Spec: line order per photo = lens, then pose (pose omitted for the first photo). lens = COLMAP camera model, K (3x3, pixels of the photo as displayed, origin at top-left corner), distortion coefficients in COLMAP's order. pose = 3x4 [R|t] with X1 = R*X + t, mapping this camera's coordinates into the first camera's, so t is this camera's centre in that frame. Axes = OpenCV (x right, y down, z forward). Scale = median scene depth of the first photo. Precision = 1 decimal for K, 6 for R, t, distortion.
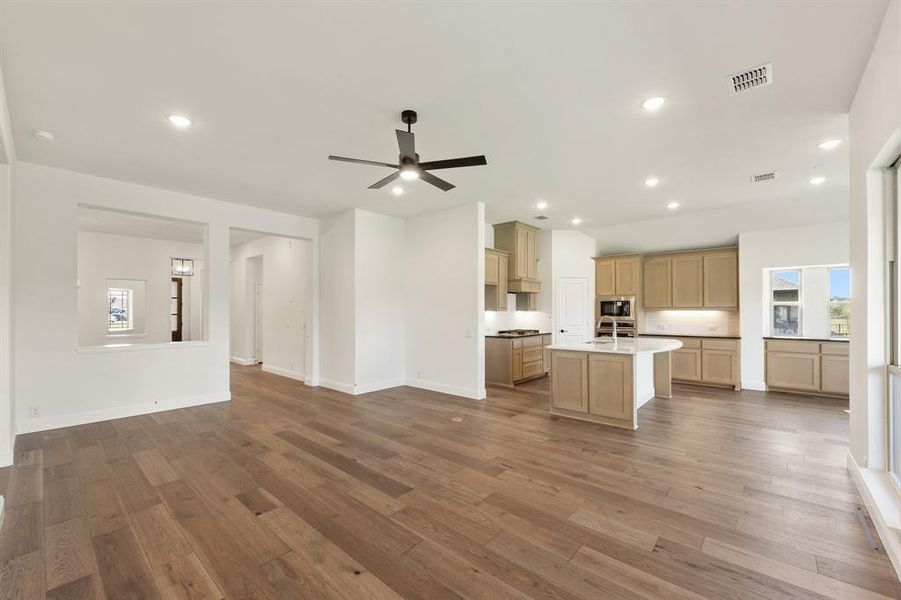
lens RADIAL K [[360.5, 0, 451.4], [0, 360.5, 309.0], [0, 0, 1]] dist [0.002910, -0.000496]
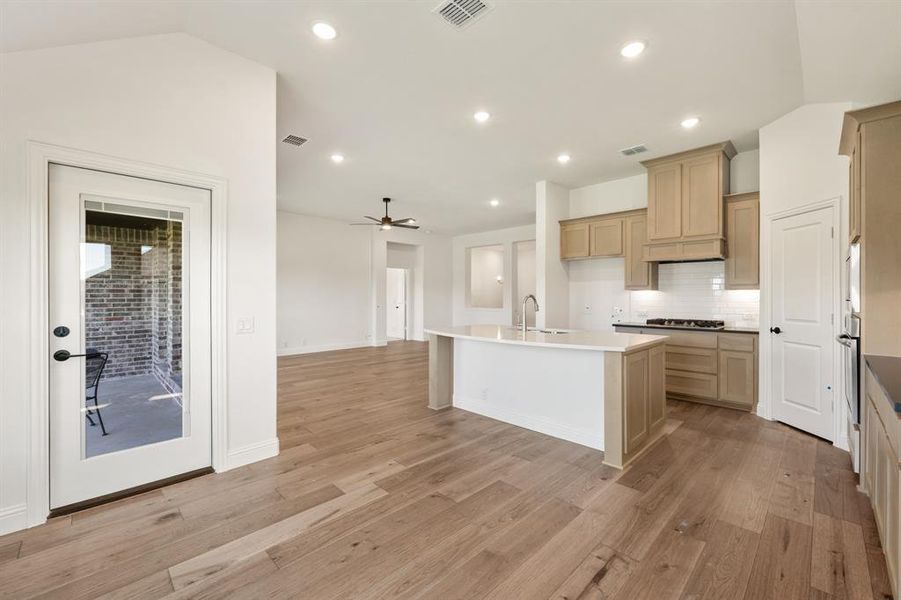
lens RADIAL K [[372.1, 0, 465.2], [0, 372.1, 297.1], [0, 0, 1]] dist [-0.002925, 0.000086]
pose [[-0.059763, 0.004544, -0.998202, 0.901618], [0.000557, 0.999990, 0.004518, 0.016030], [0.998212, -0.000286, -0.059765, 0.678266]]
